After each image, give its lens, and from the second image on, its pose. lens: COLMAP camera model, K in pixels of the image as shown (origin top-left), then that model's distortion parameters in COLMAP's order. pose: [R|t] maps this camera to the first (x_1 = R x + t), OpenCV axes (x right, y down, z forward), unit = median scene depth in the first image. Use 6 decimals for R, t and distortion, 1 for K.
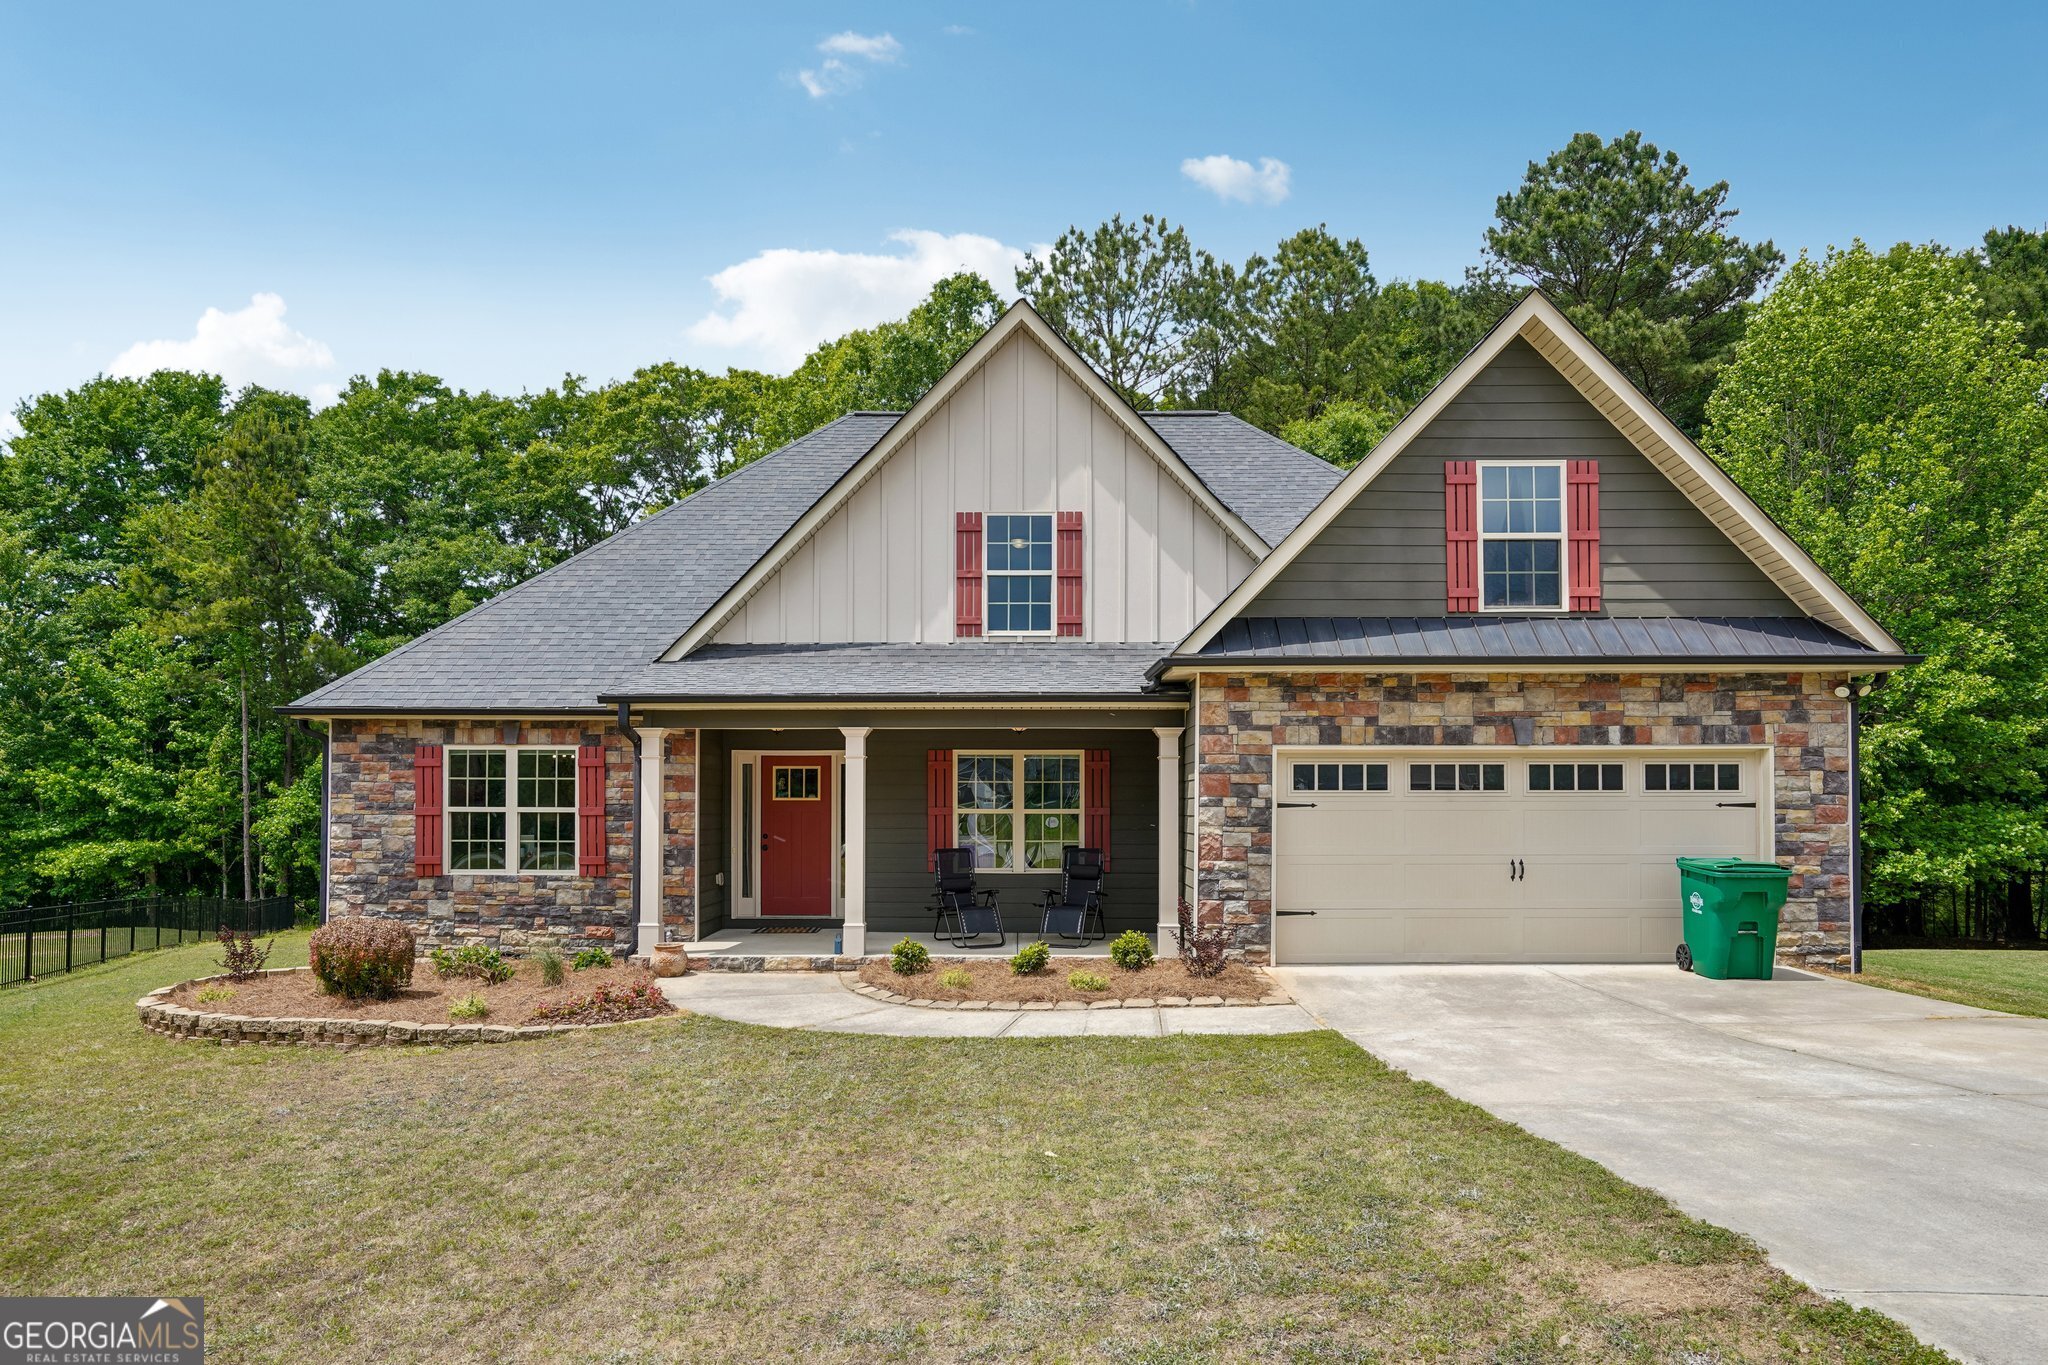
lens RADIAL K [[1219.4, 0, 1013.9], [0, 1219.4, 762.7], [0, 0, 1]] dist [-0.013290, 0.000923]
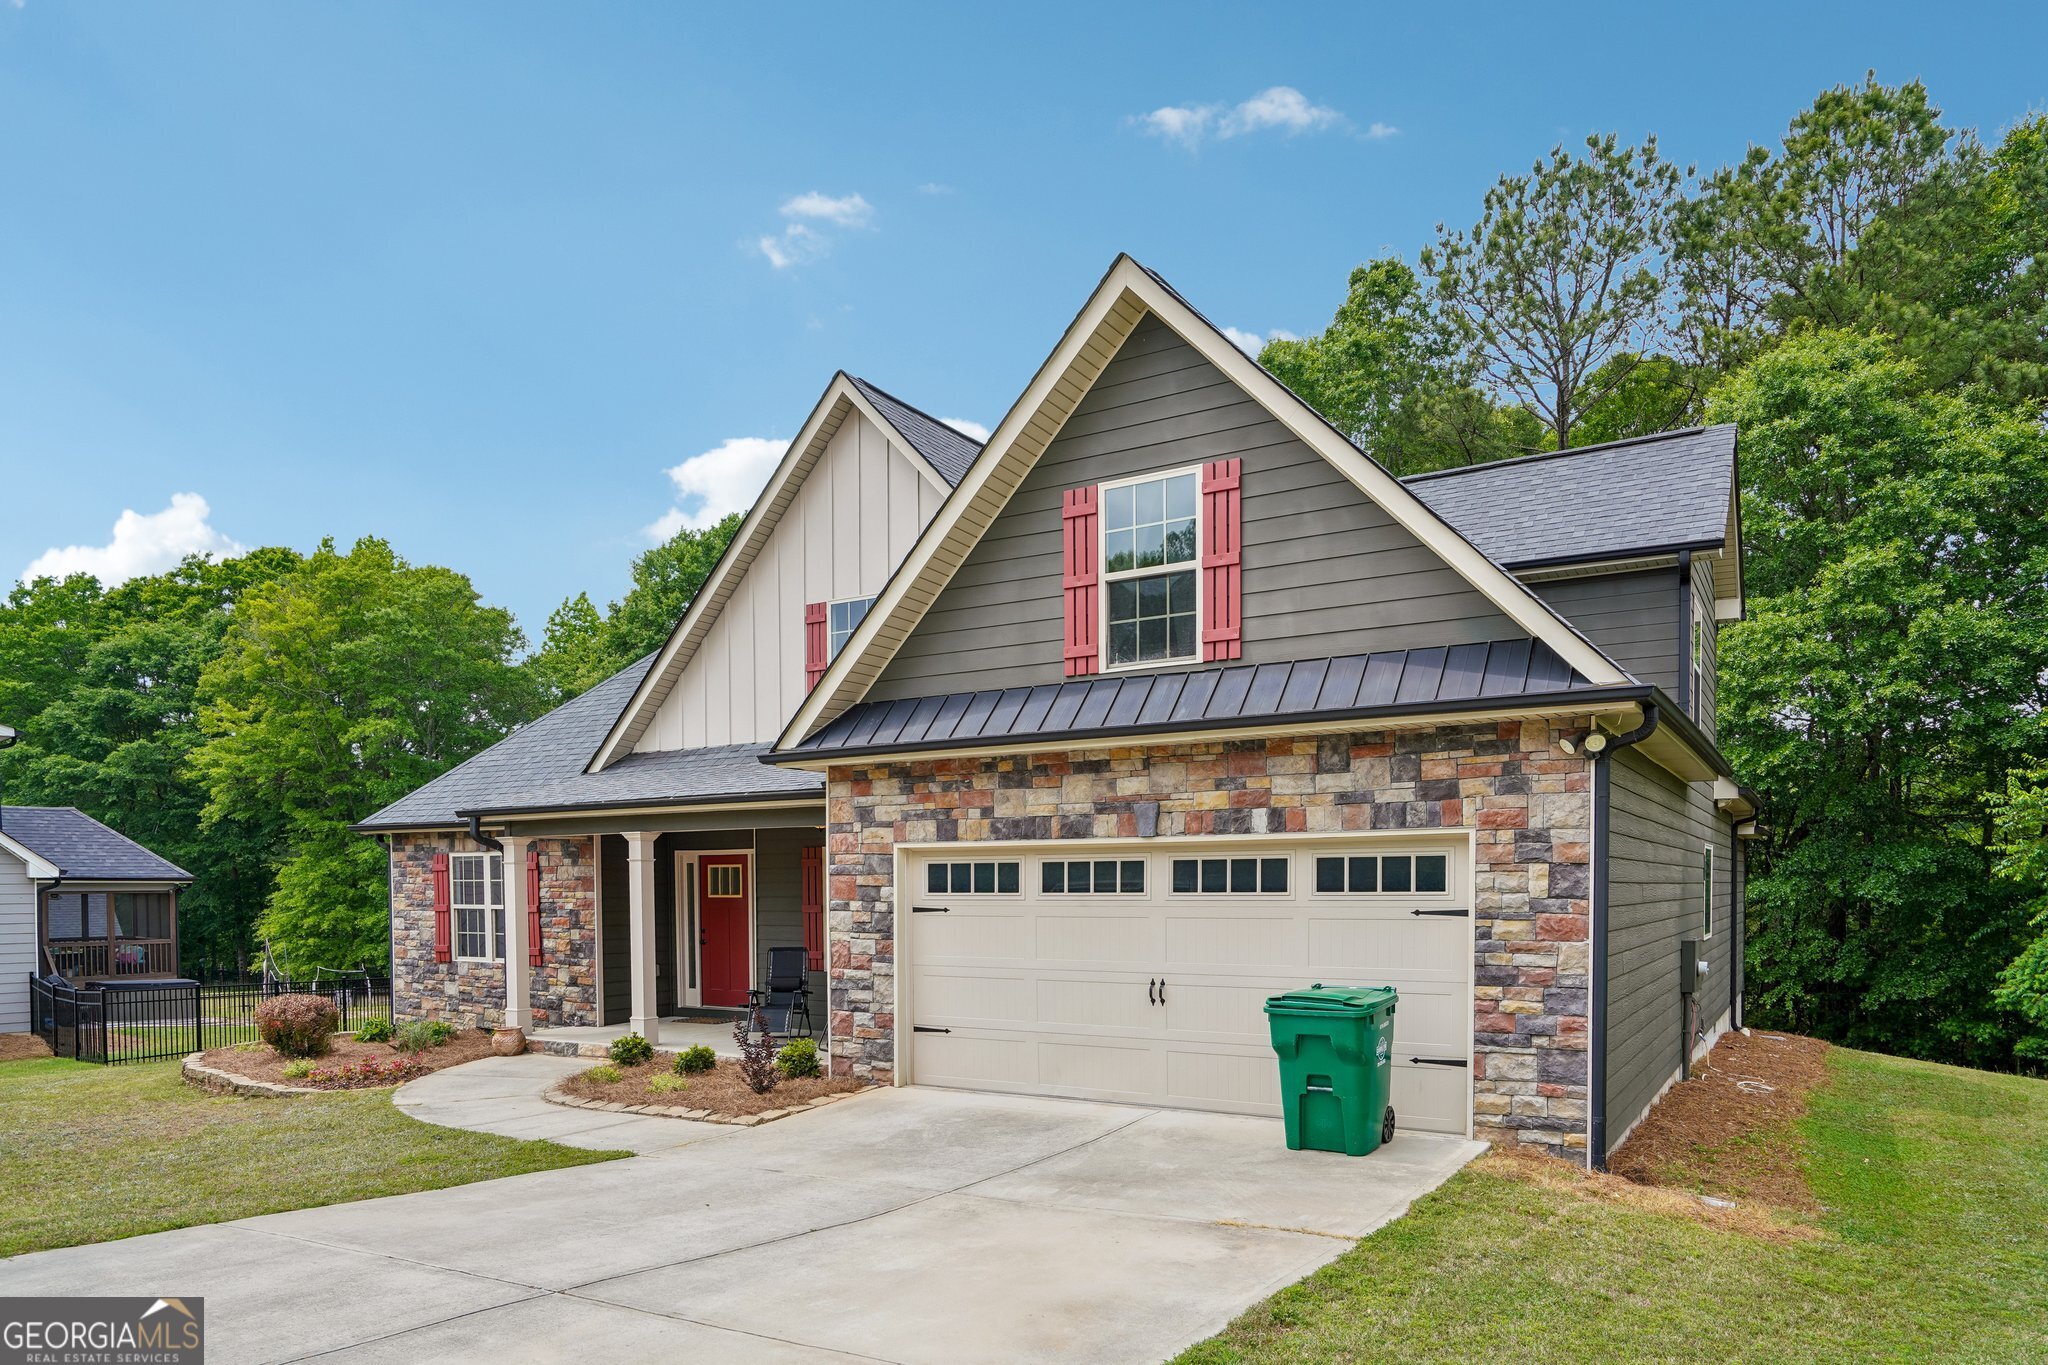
lens RADIAL K [[1298.1, 0, 1024.9], [0, 1298.1, 918.8], [0, 0, 1]] dist [-0.005074, -0.000867]
pose [[0.859662, 0.008939, -0.510785, 0.785095], [0.023926, 0.998045, 0.057735, -0.011634], [0.510302, -0.061854, 0.857768, 0.221820]]
